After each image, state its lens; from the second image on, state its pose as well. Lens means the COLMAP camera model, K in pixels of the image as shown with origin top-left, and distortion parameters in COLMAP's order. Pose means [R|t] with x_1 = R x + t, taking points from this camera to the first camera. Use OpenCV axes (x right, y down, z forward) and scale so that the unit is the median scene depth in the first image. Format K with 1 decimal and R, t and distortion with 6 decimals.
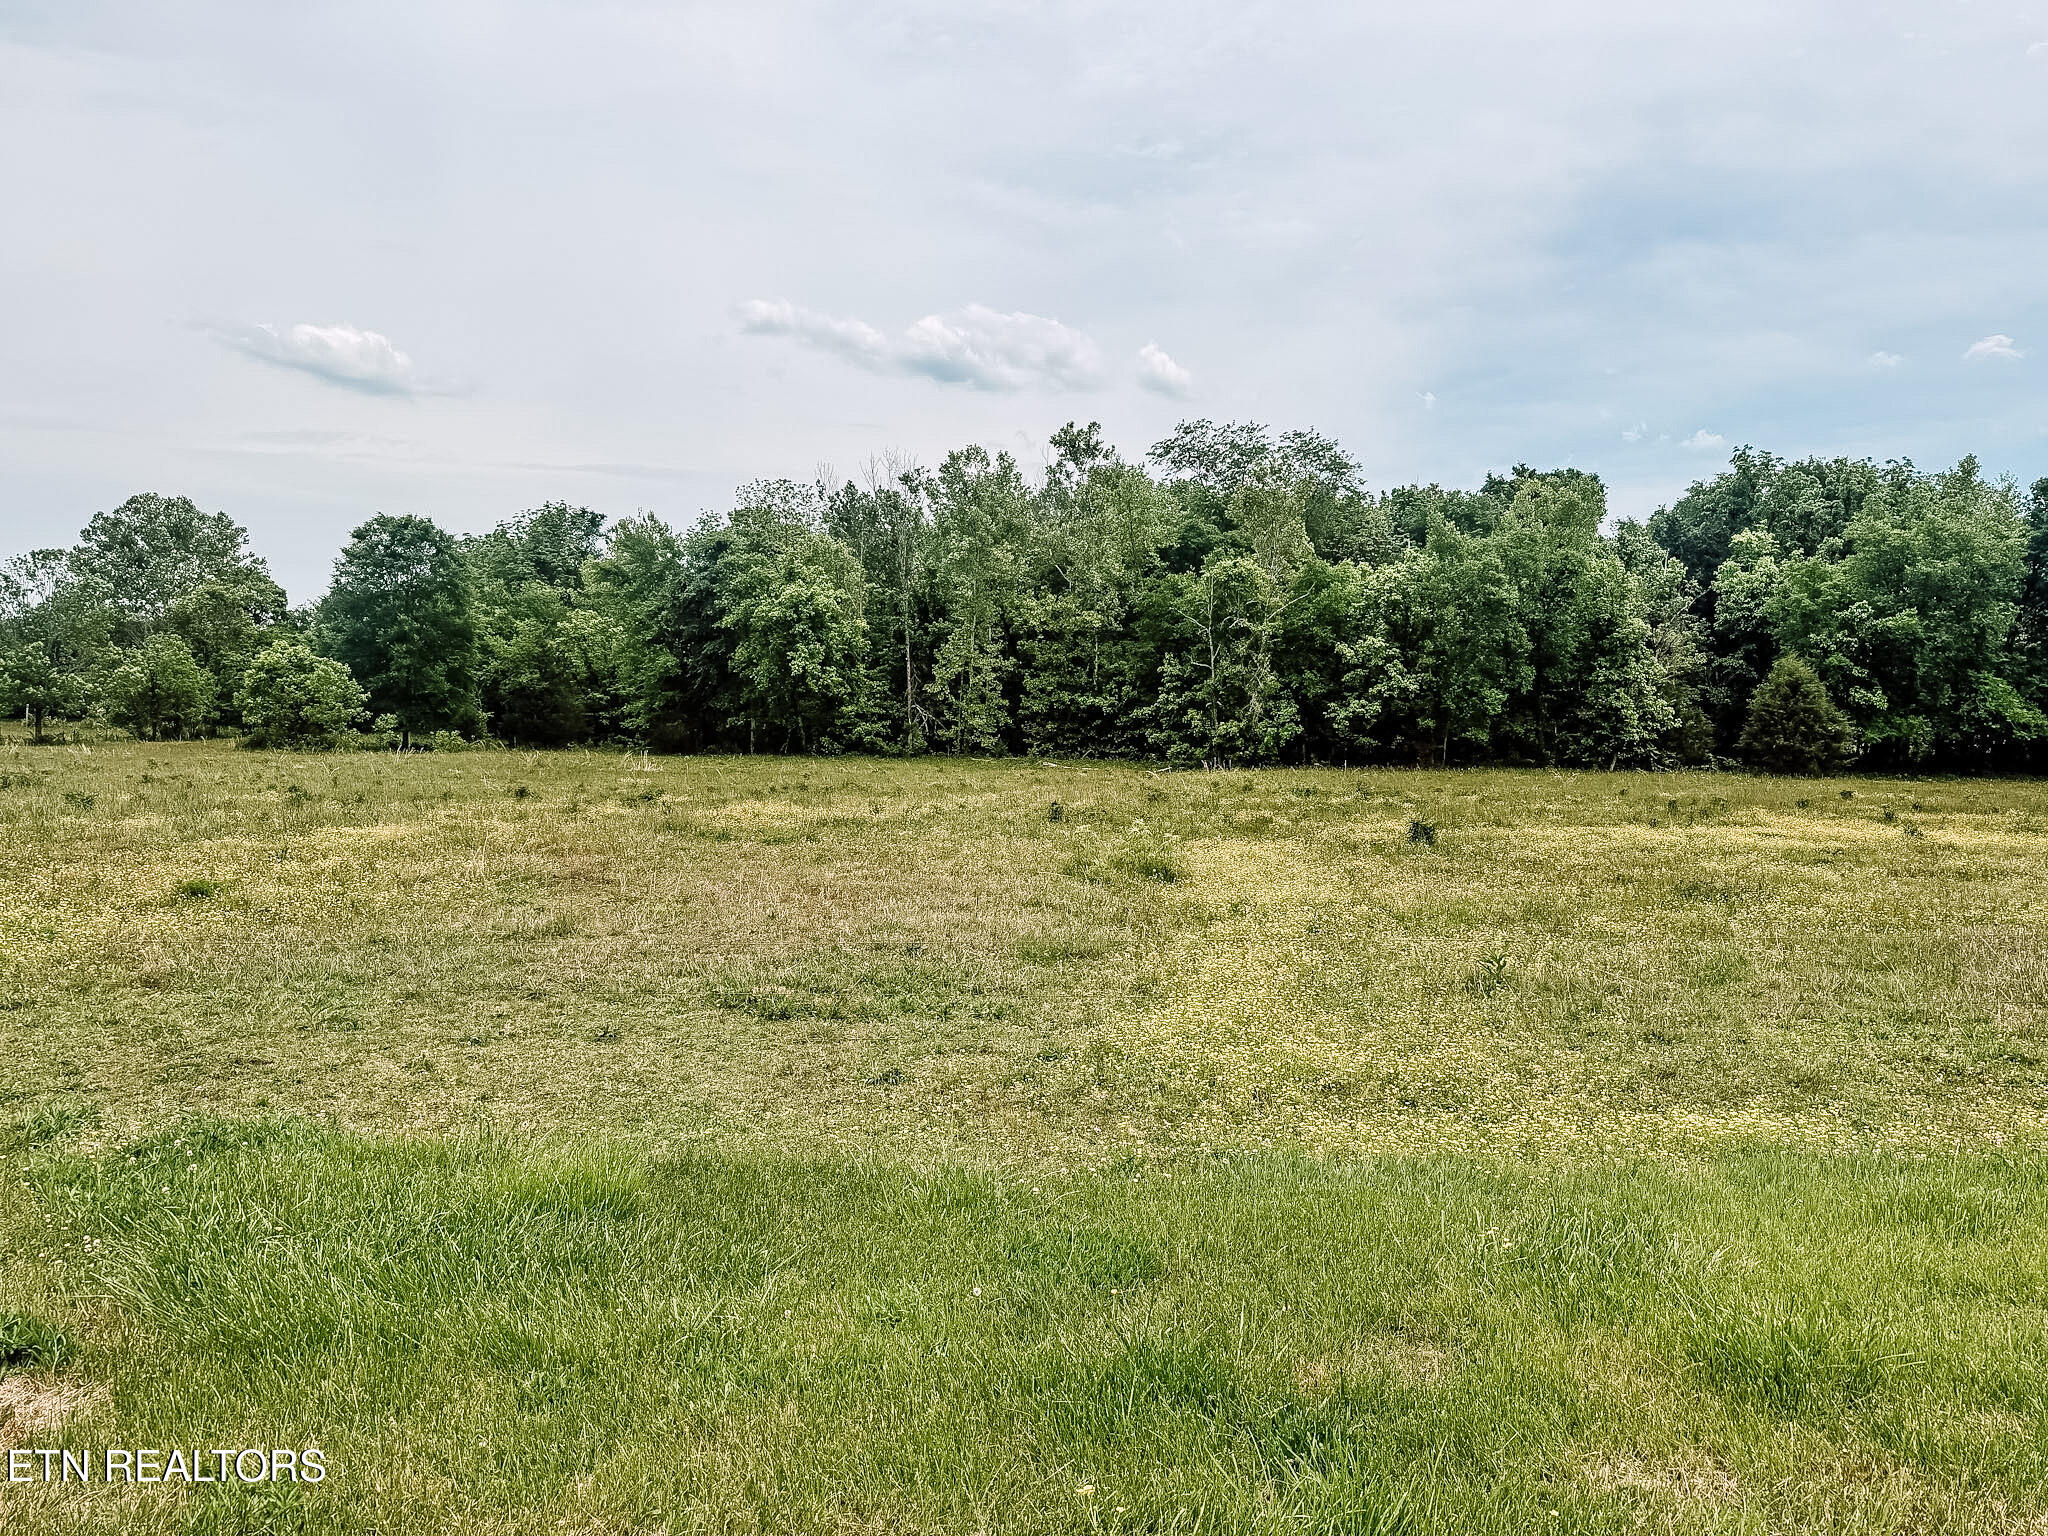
lens RADIAL K [[1474.9, 0, 1023.0], [0, 1474.9, 773.8], [0, 0, 1]] dist [0.035830, -0.051258]
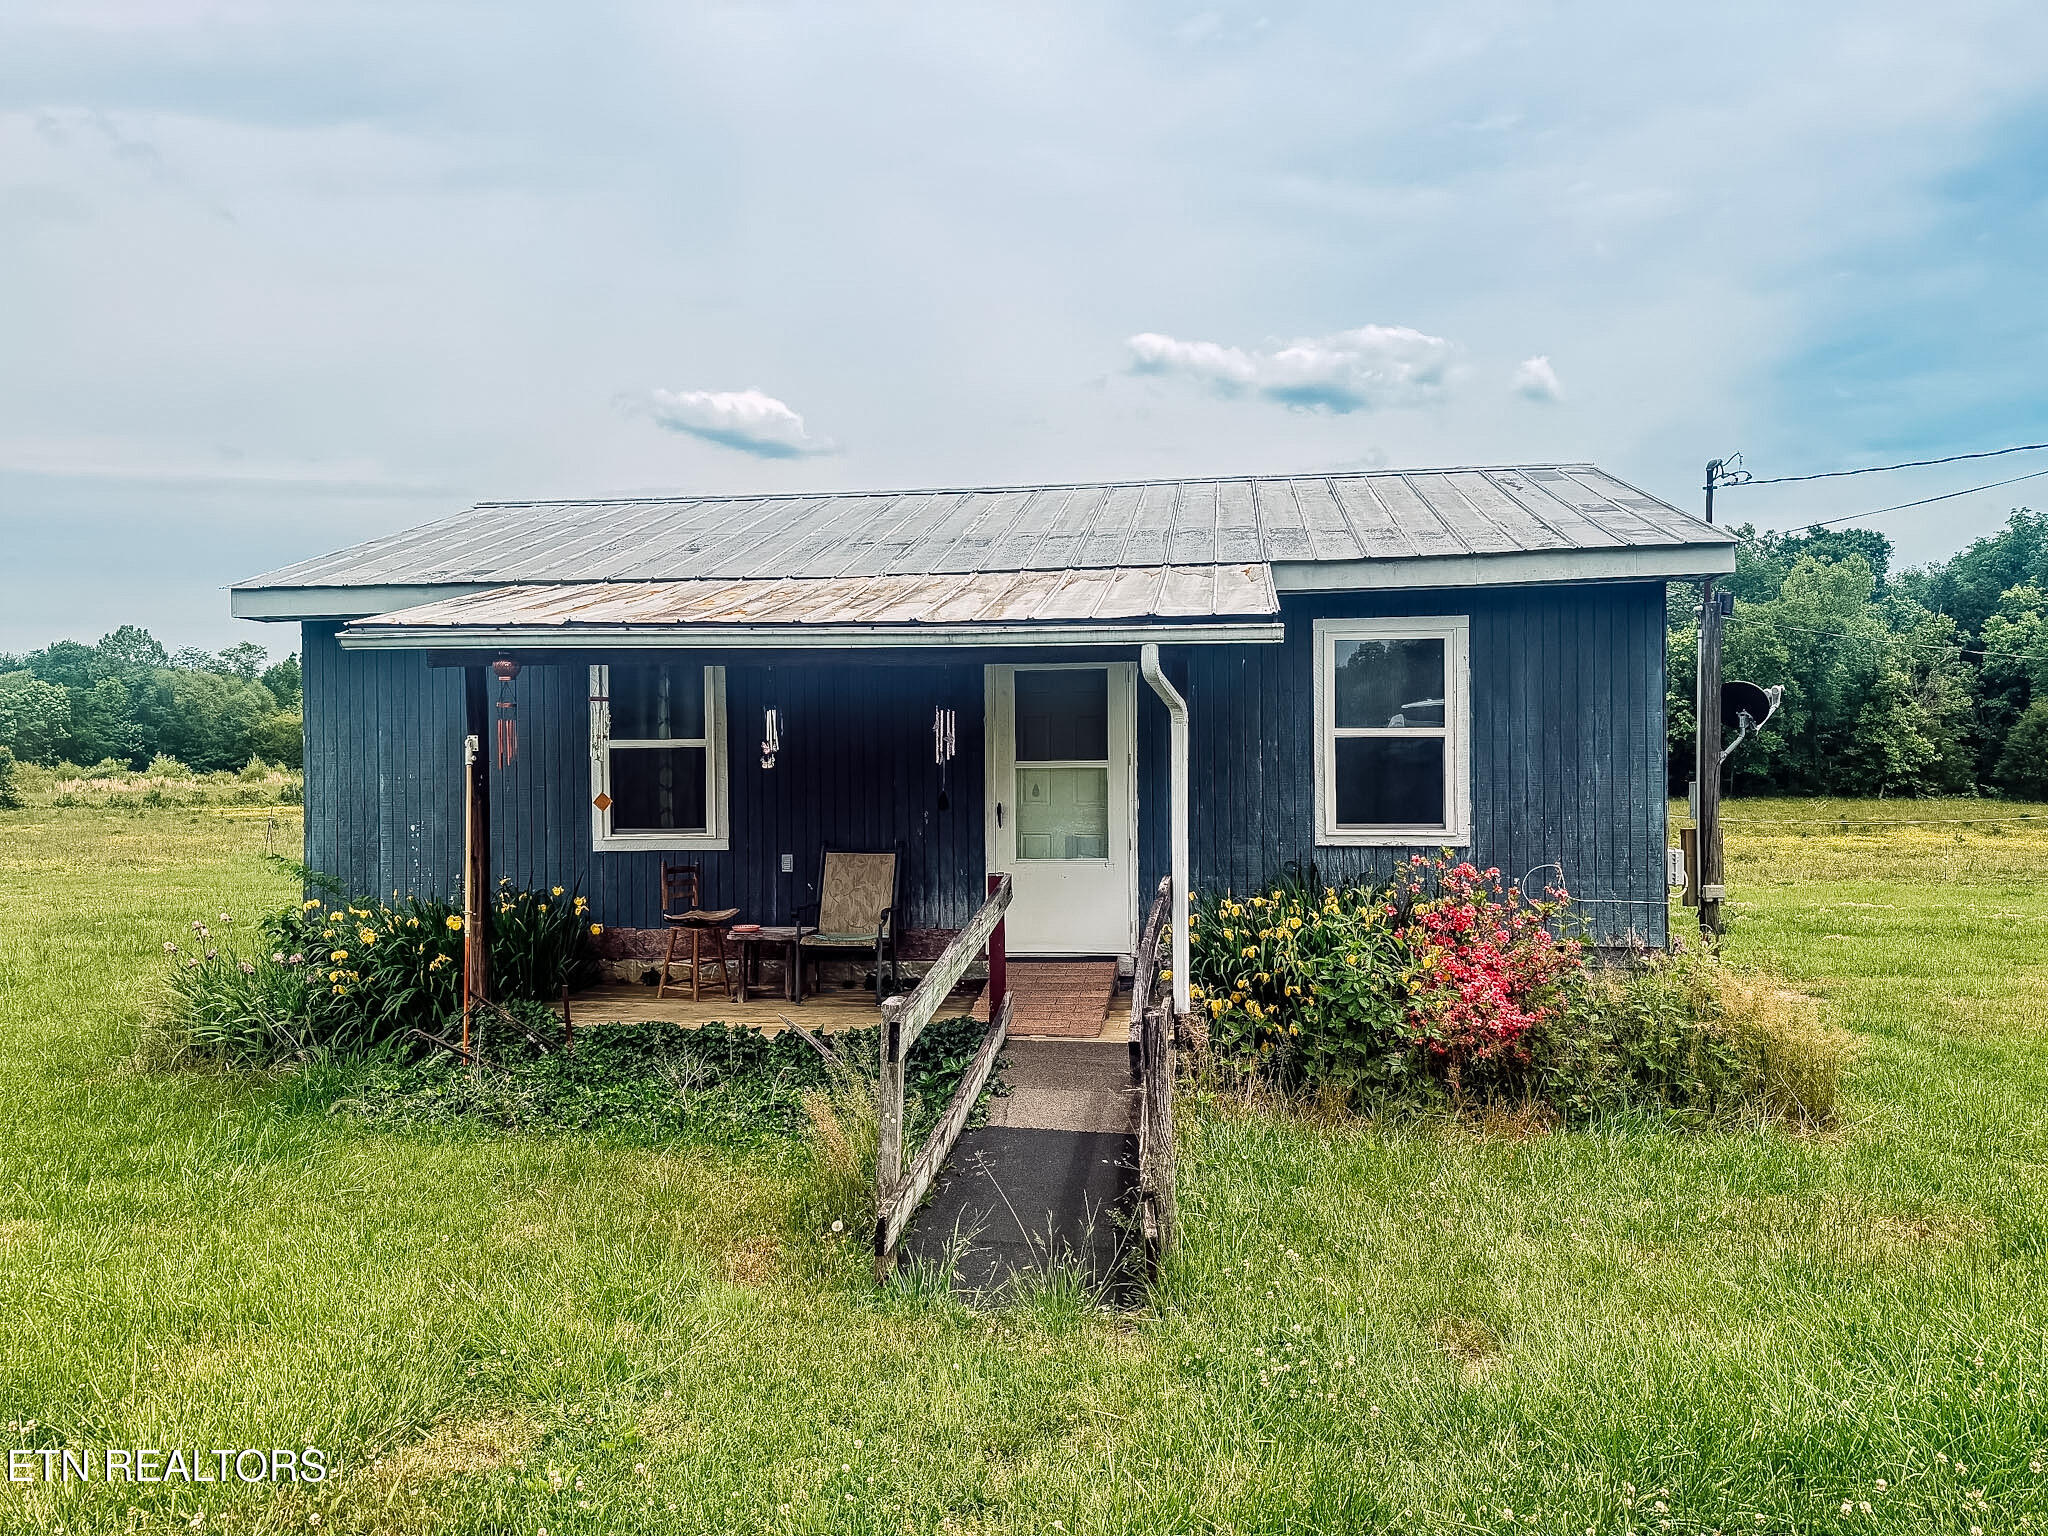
lens RADIAL K [[1474.9, 0, 1037.7], [0, 1474.9, 753.9], [0, 0, 1]] dist [0.035830, -0.051258]
pose [[0.978371, -0.009219, -0.206654, -0.019839], [0.005516, 0.999814, -0.018491, -0.019194], [0.206786, 0.016951, 0.978239, -0.312503]]
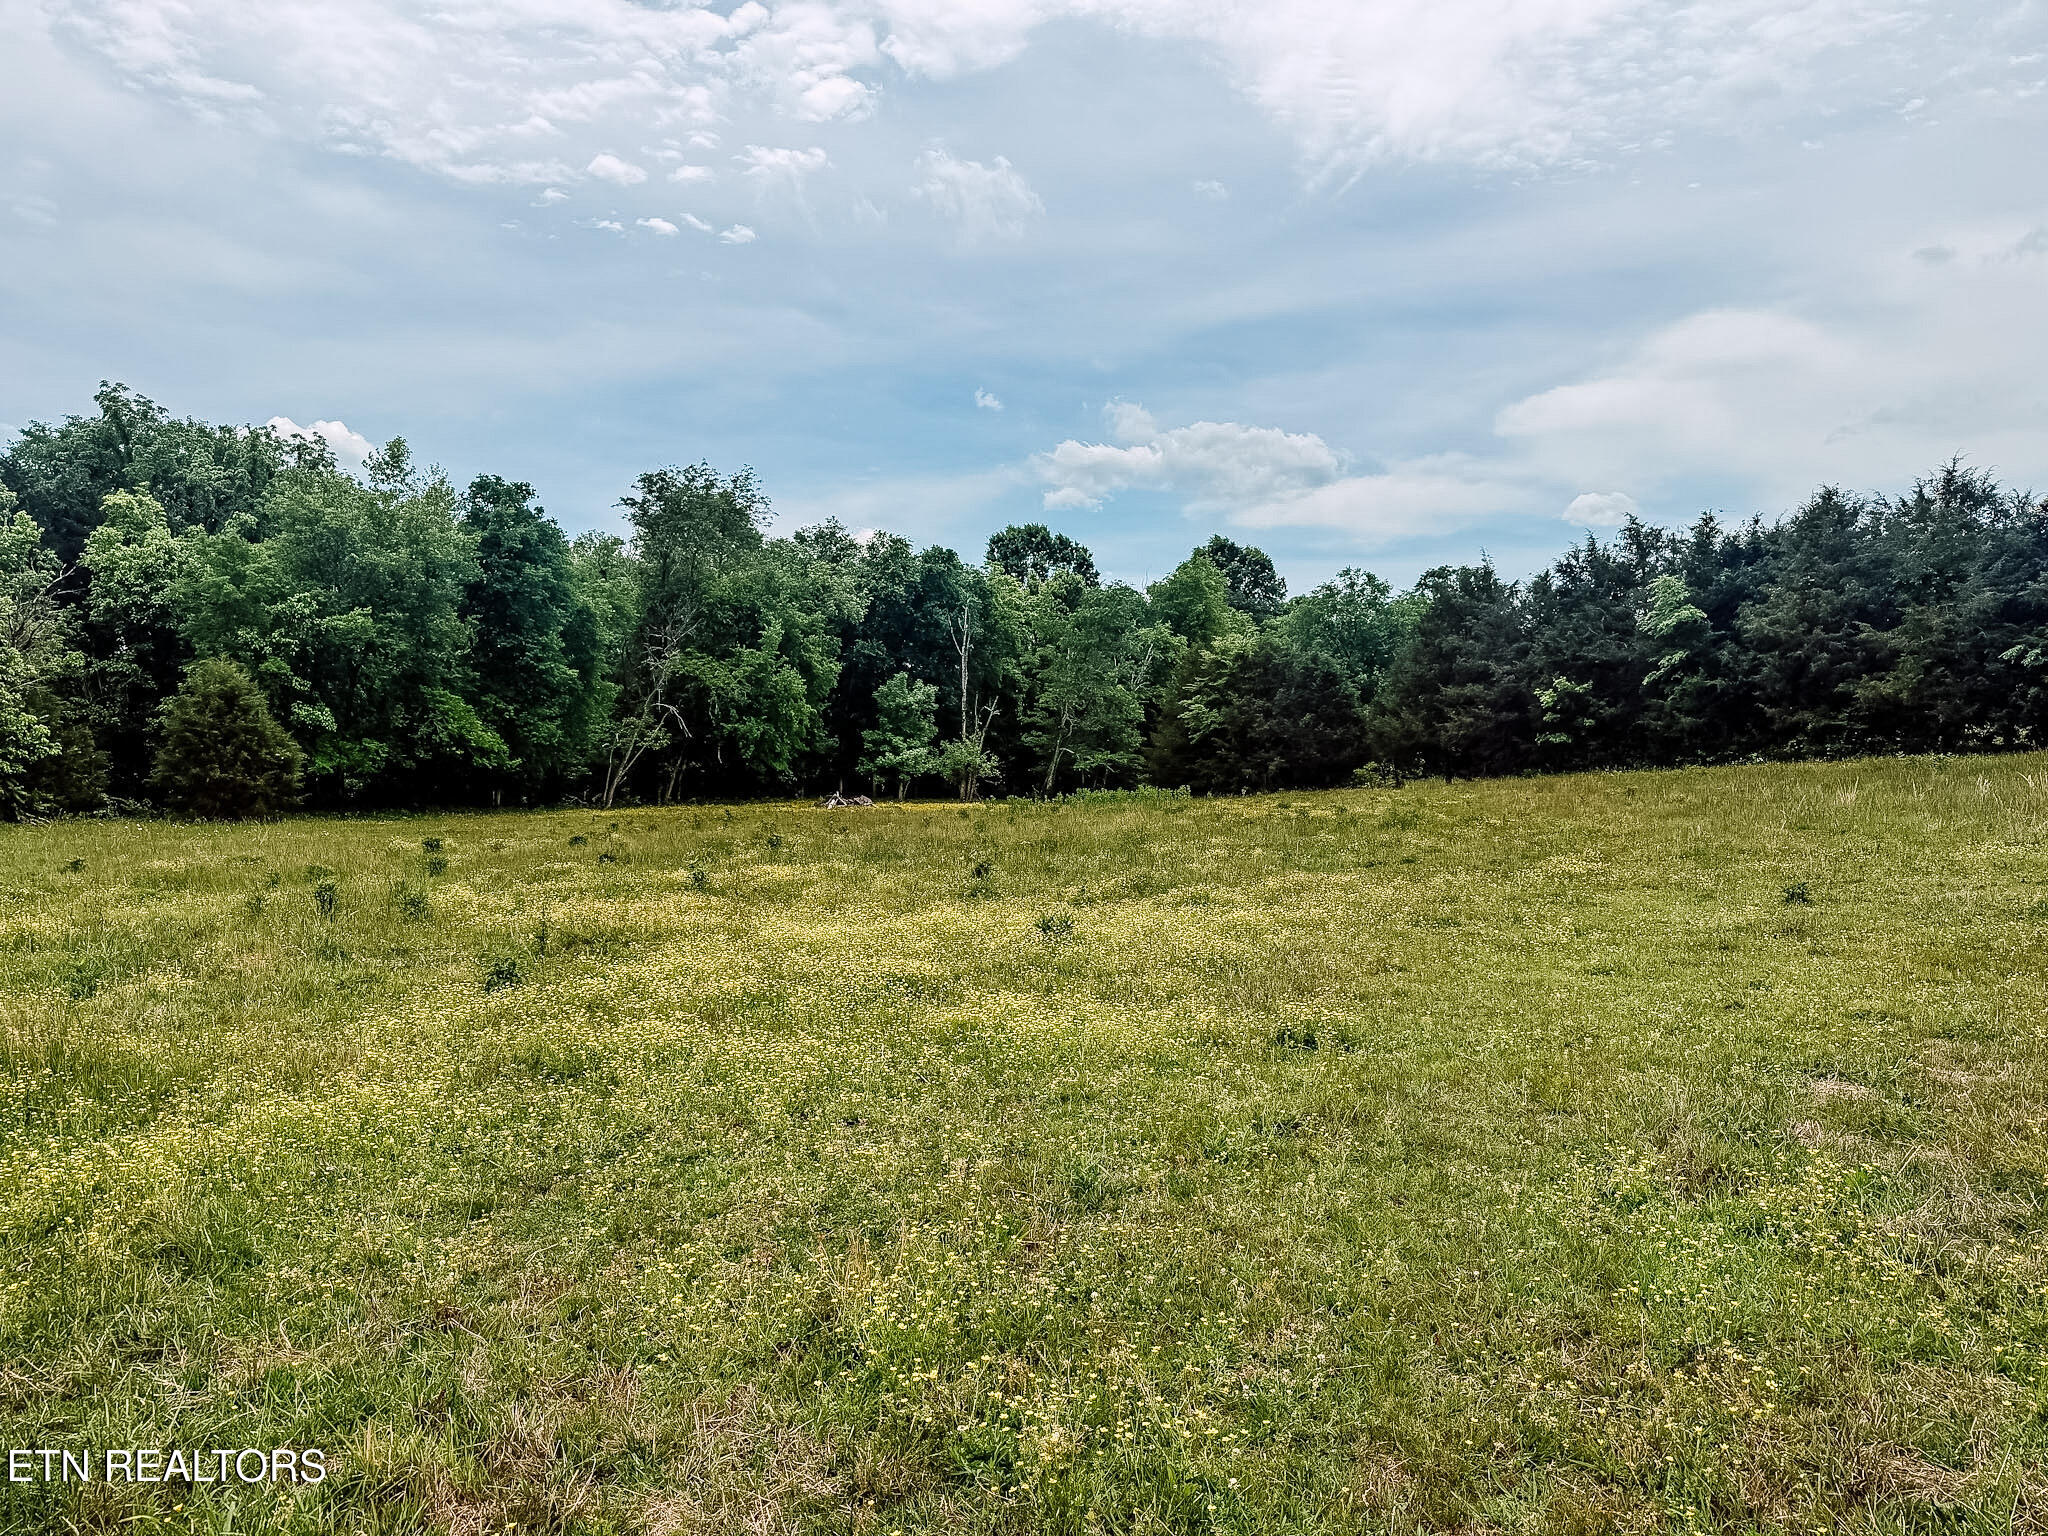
lens RADIAL K [[1474.9, 0, 1022.8], [0, 1474.9, 762.4], [0, 0, 1]] dist [0.035830, -0.051258]
pose [[0.487709, -0.007592, 0.872973, 0.068606], [0.042988, 0.998958, -0.015328, 0.000835], [-0.871947, 0.045003, 0.487527, 0.288182]]
